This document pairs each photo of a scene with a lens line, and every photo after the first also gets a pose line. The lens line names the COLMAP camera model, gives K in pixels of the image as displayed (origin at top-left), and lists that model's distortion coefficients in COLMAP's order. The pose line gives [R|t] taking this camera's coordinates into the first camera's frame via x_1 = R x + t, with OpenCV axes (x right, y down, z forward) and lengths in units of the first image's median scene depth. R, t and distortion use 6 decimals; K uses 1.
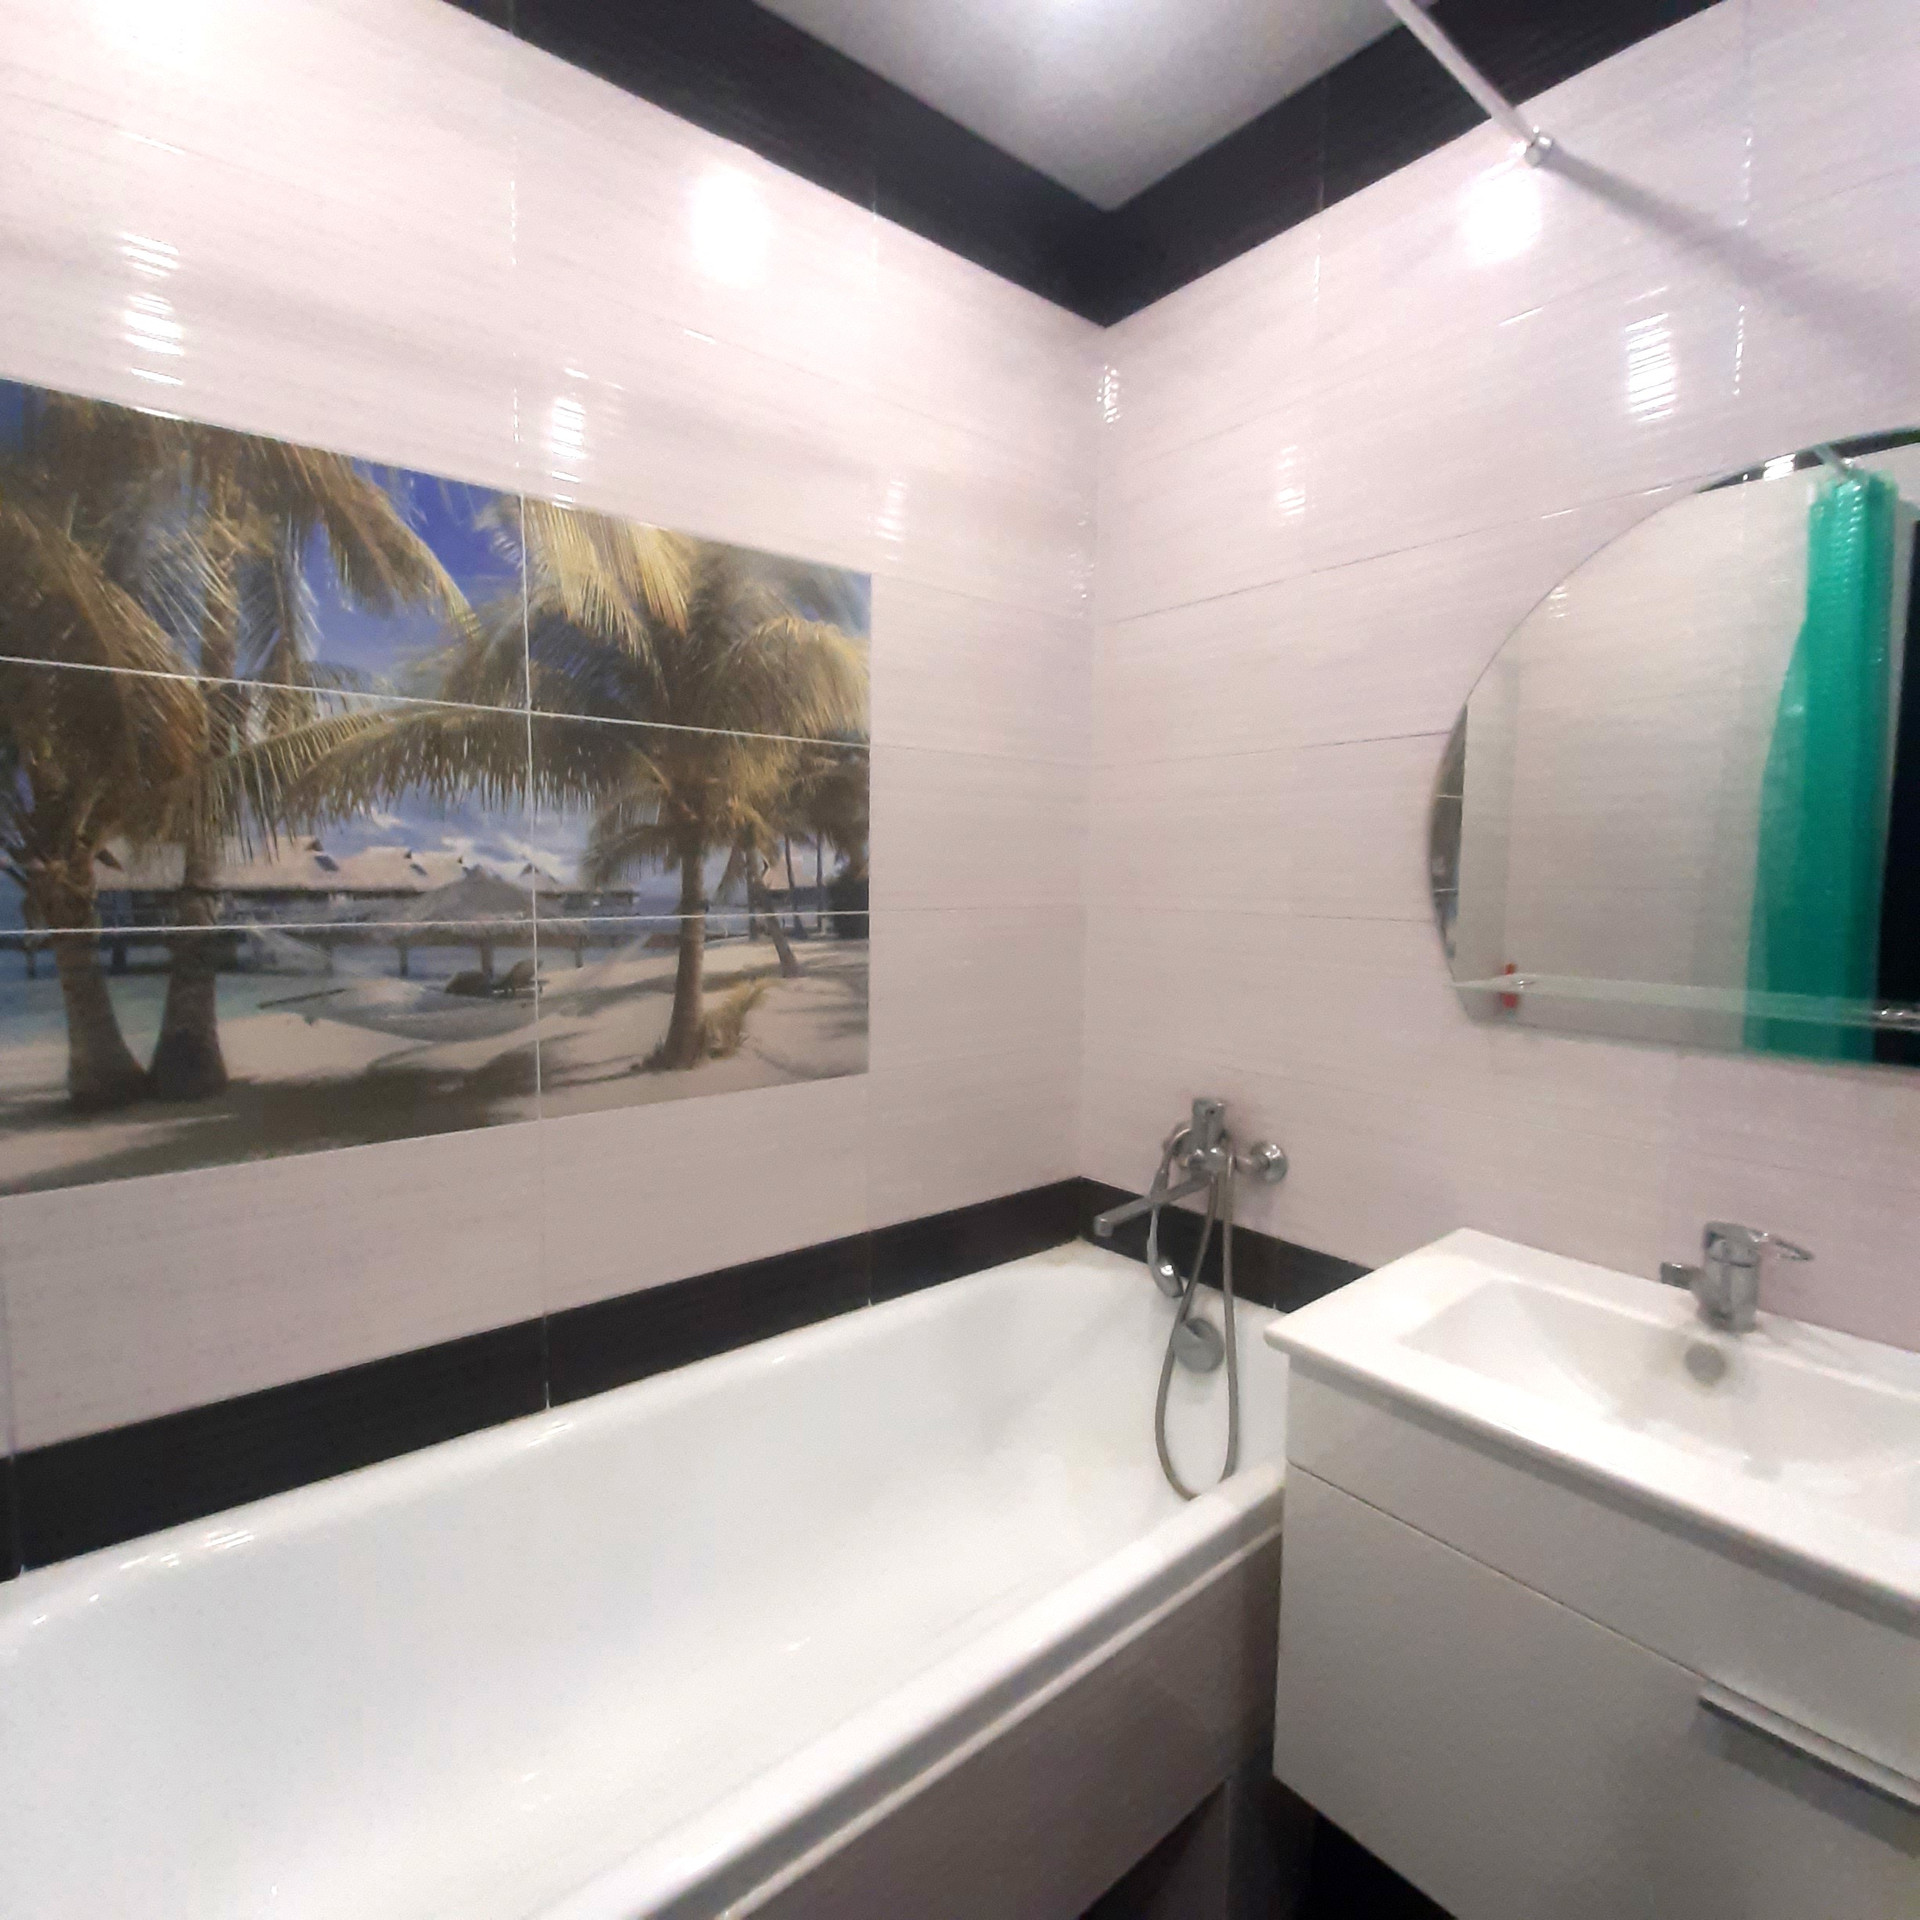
lens RADIAL K [[1006.6, 0, 935.2], [0, 1006.6, 964.4], [0, 0, 1]] dist [0.010158, -0.007982]
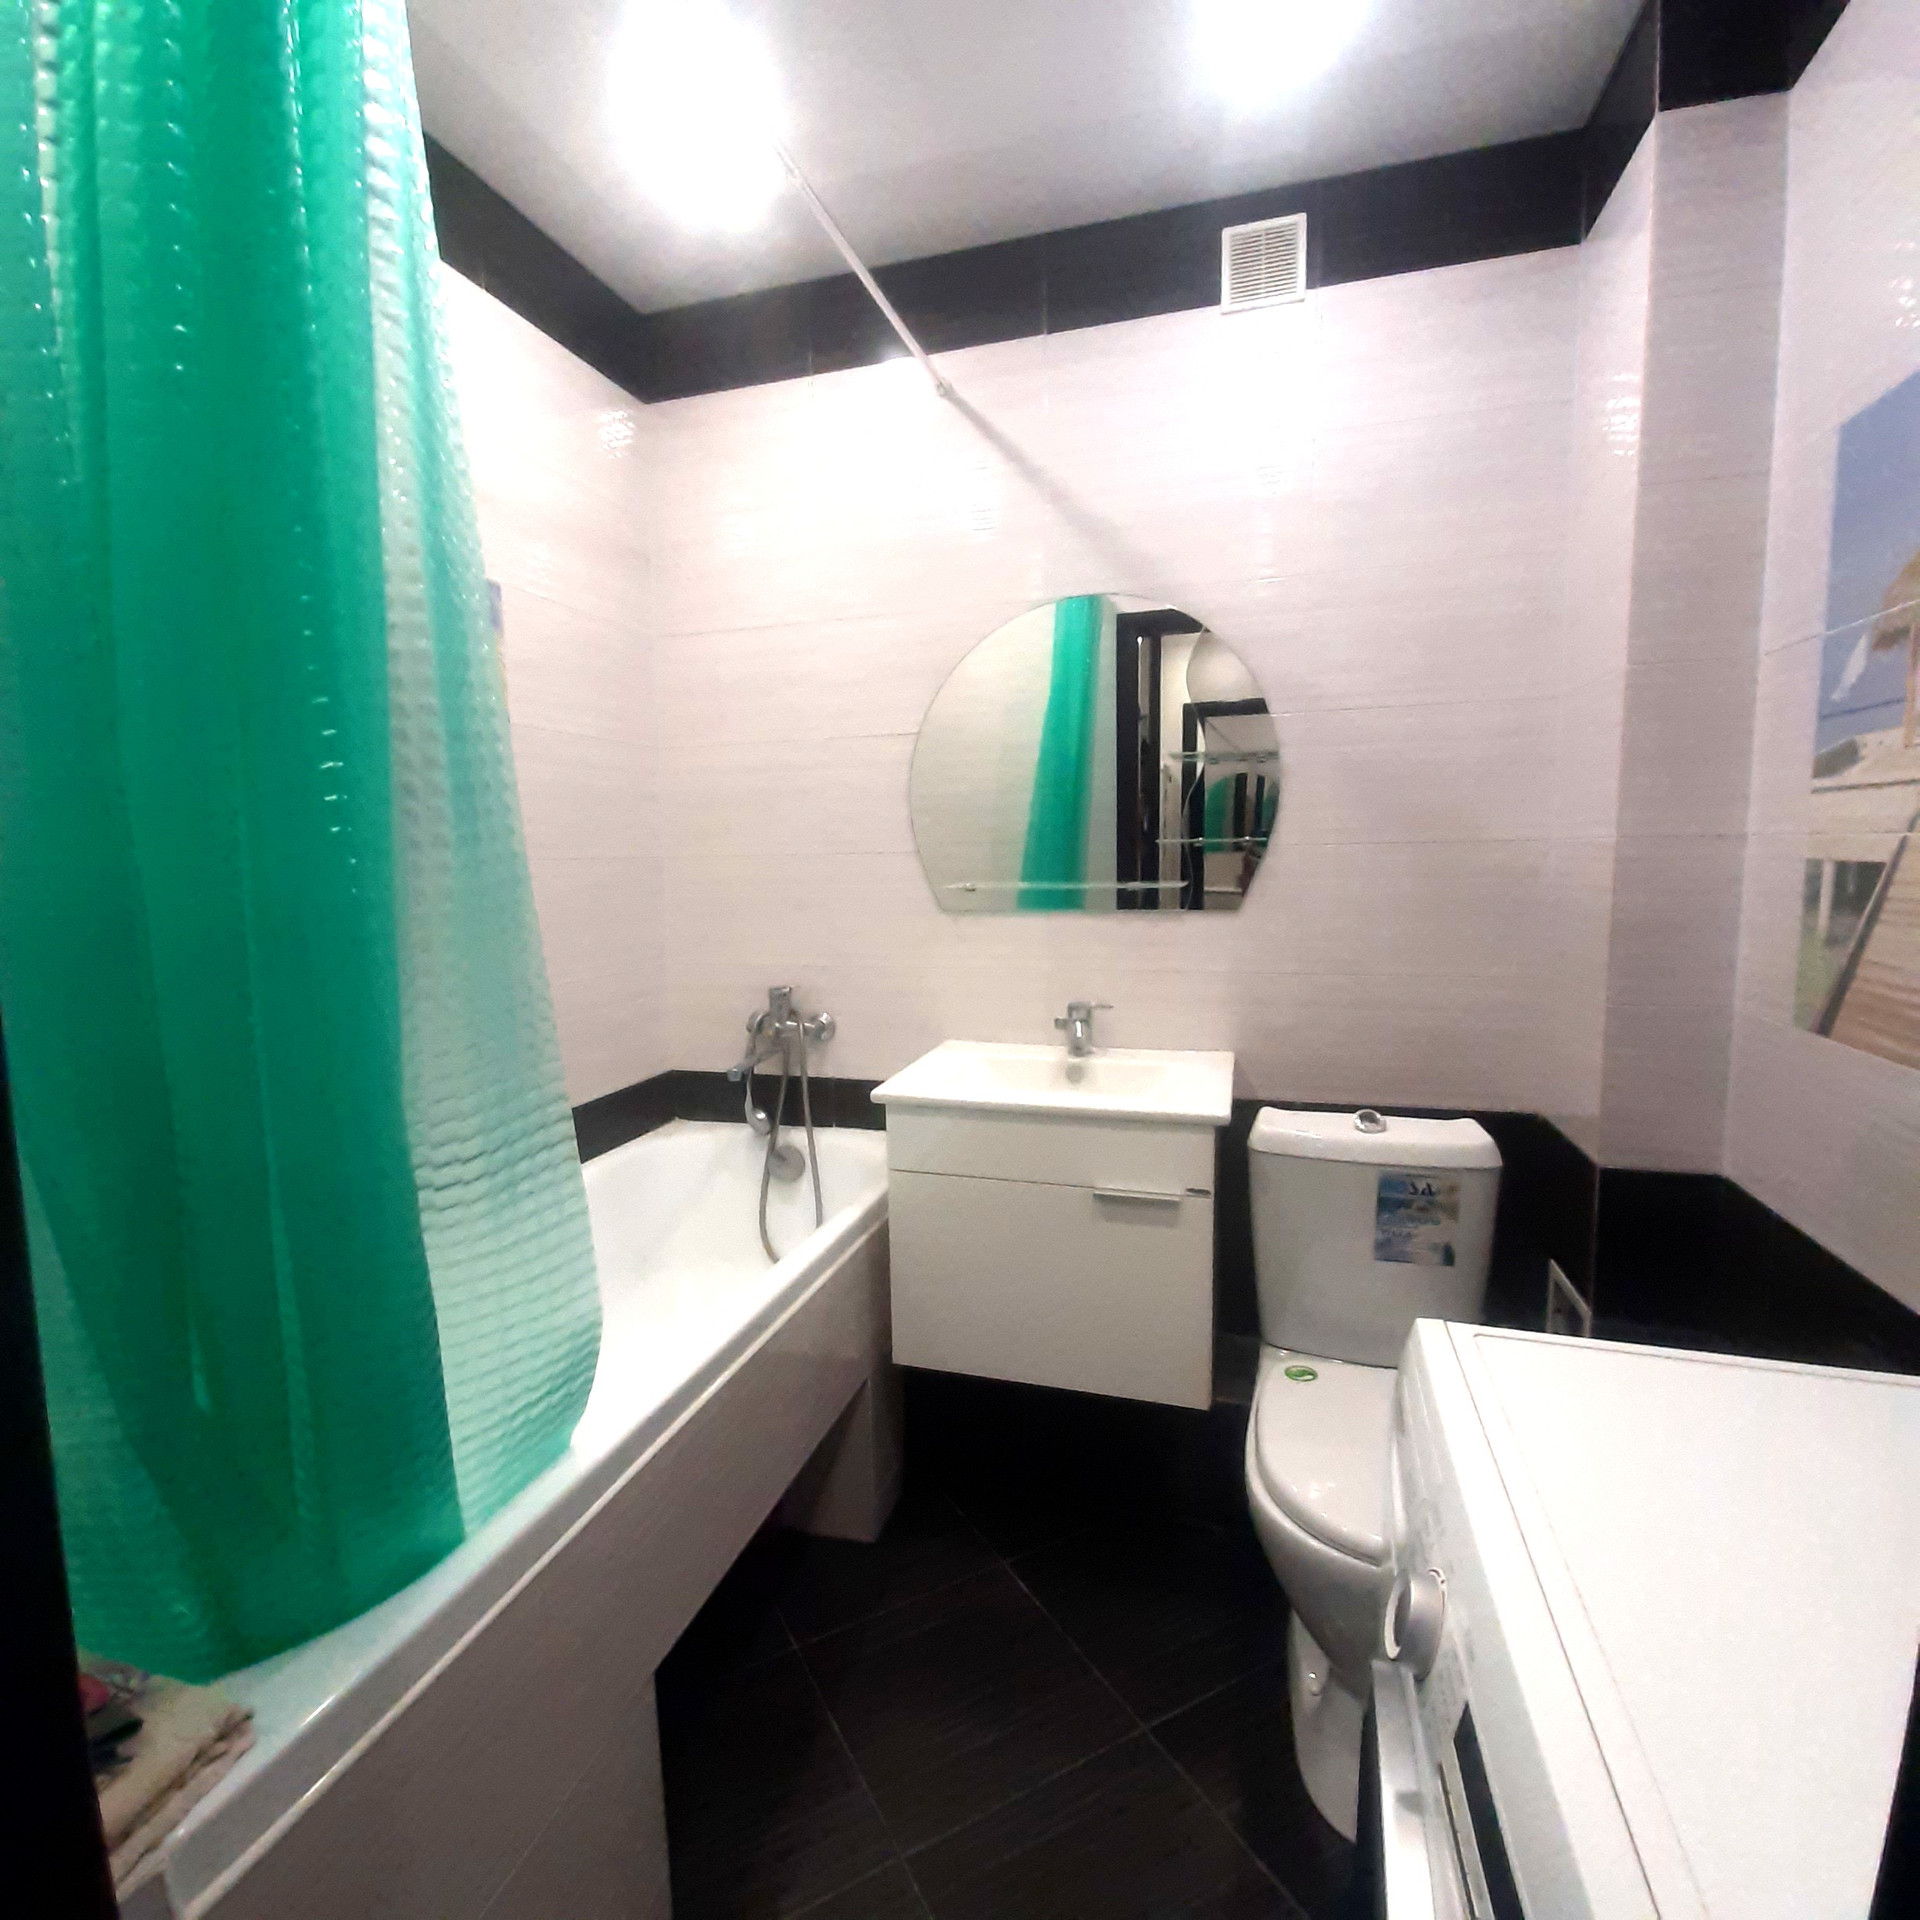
lens RADIAL K [[1006.6, 0, 935.2], [0, 1006.6, 964.4], [0, 0, 1]] dist [0.010158, -0.007982]
pose [[0.832887, -0.083712, 0.547076, -0.319559], [0.075820, 0.996433, 0.037041, 0.065447], [-0.548225, 0.010628, 0.836263, -0.299908]]
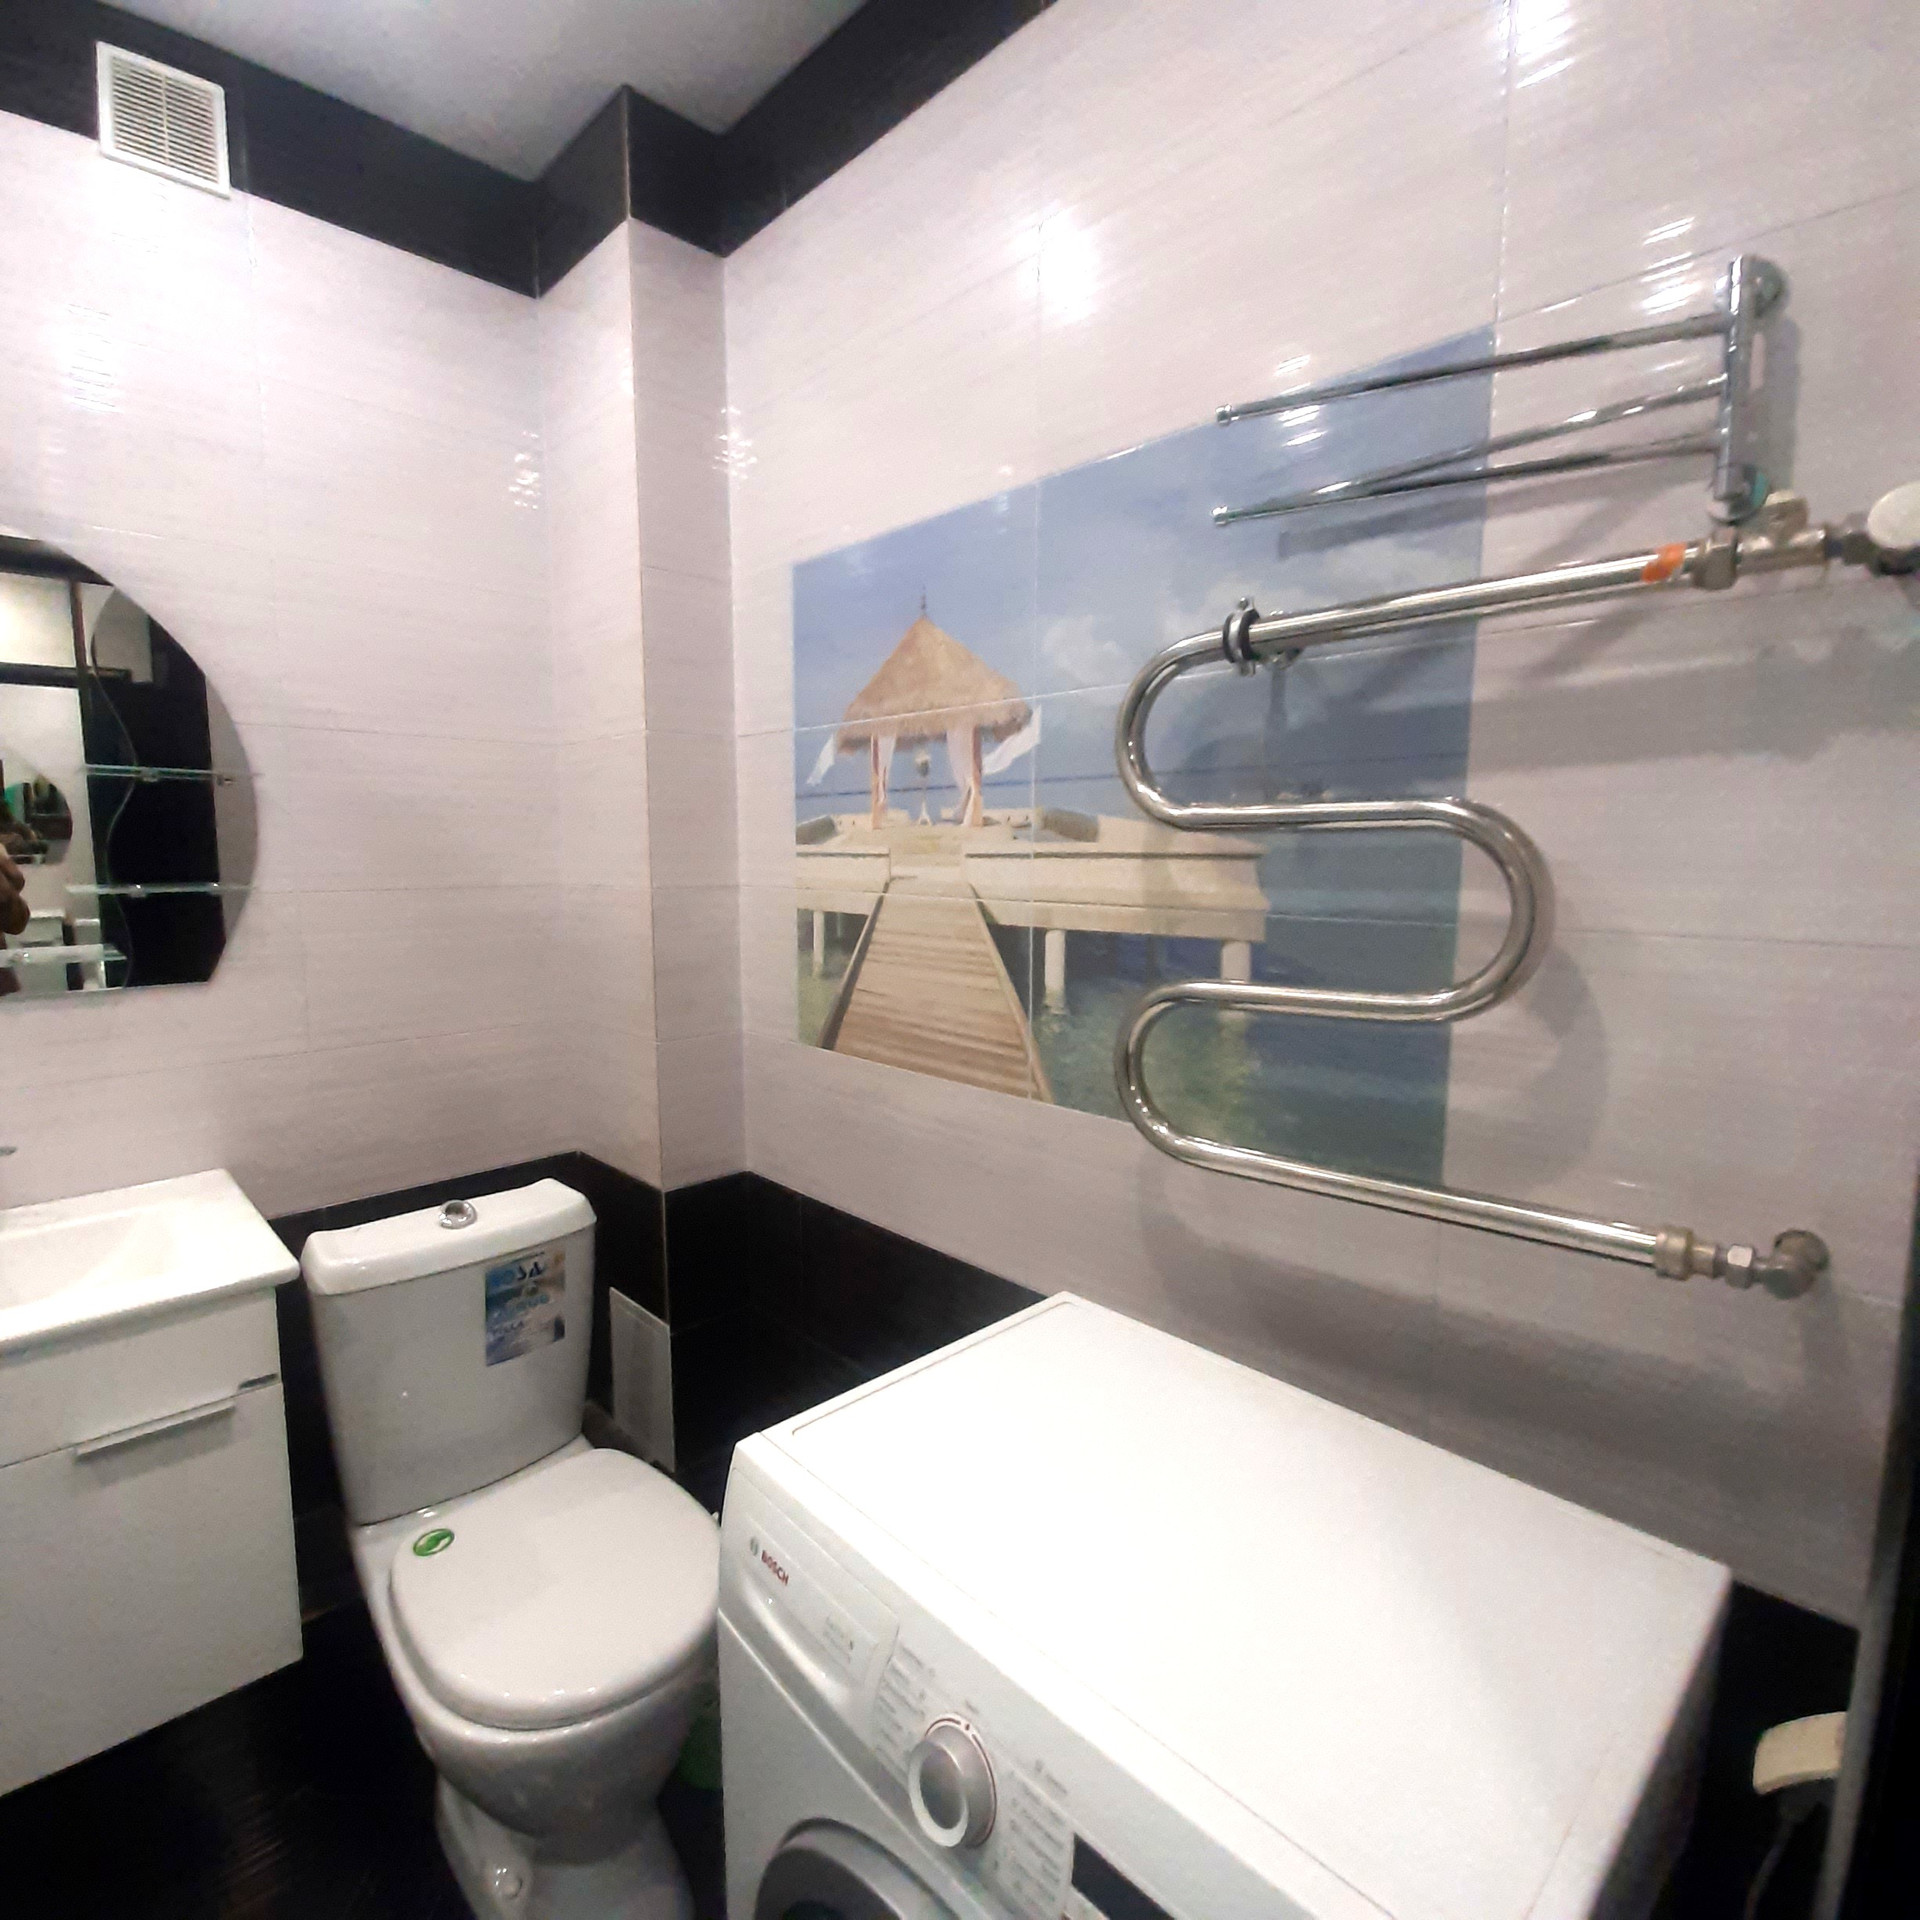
lens RADIAL K [[1006.6, 0, 935.2], [0, 1006.6, 964.4], [0, 0, 1]] dist [0.010158, -0.007982]
pose [[-0.082250, -0.128848, 0.988247, -0.300243], [0.098805, 0.985668, 0.136735, -0.002014], [-0.991702, 0.108890, -0.068340, -0.076854]]
